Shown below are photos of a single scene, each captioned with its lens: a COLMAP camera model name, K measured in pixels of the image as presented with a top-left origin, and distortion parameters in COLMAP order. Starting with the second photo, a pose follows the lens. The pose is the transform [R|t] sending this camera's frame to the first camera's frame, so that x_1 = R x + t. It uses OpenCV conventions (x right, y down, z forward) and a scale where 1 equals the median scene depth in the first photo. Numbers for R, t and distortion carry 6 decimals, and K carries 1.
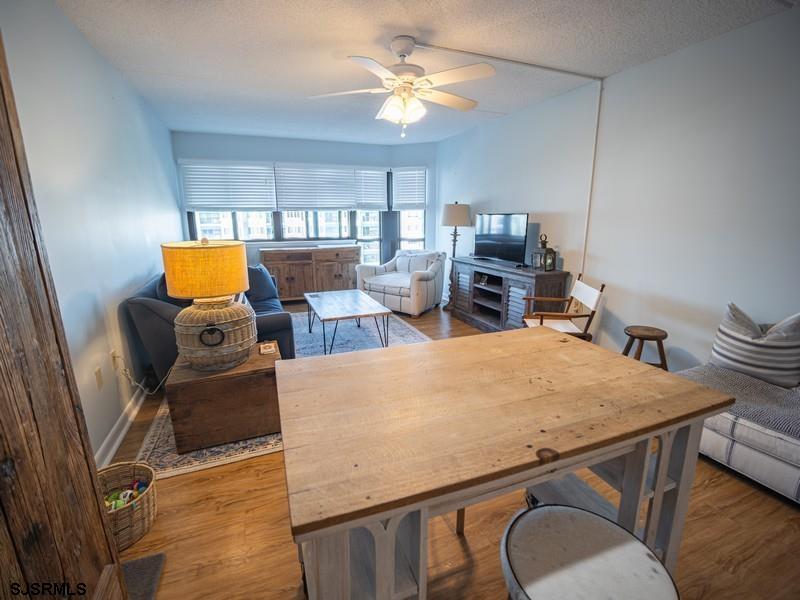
lens RADIAL K [[364.1, 0, 396.2], [0, 364.1, 298.2], [0, 0, 1]] dist [-0.016344, -0.000380]
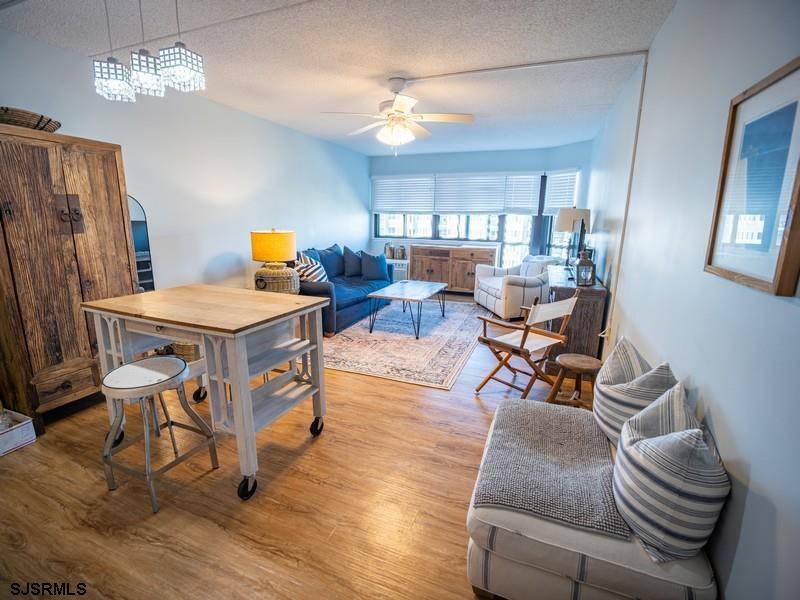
lens RADIAL K [[364.1, 0, 399.5], [0, 364.1, 300.5], [0, 0, 1]] dist [-0.016344, -0.000380]
pose [[0.728902, 0.166015, -0.664184, 0.424300], [-0.169111, 0.983751, 0.060302, -0.012231], [0.663403, 0.068367, 0.745133, 0.045015]]
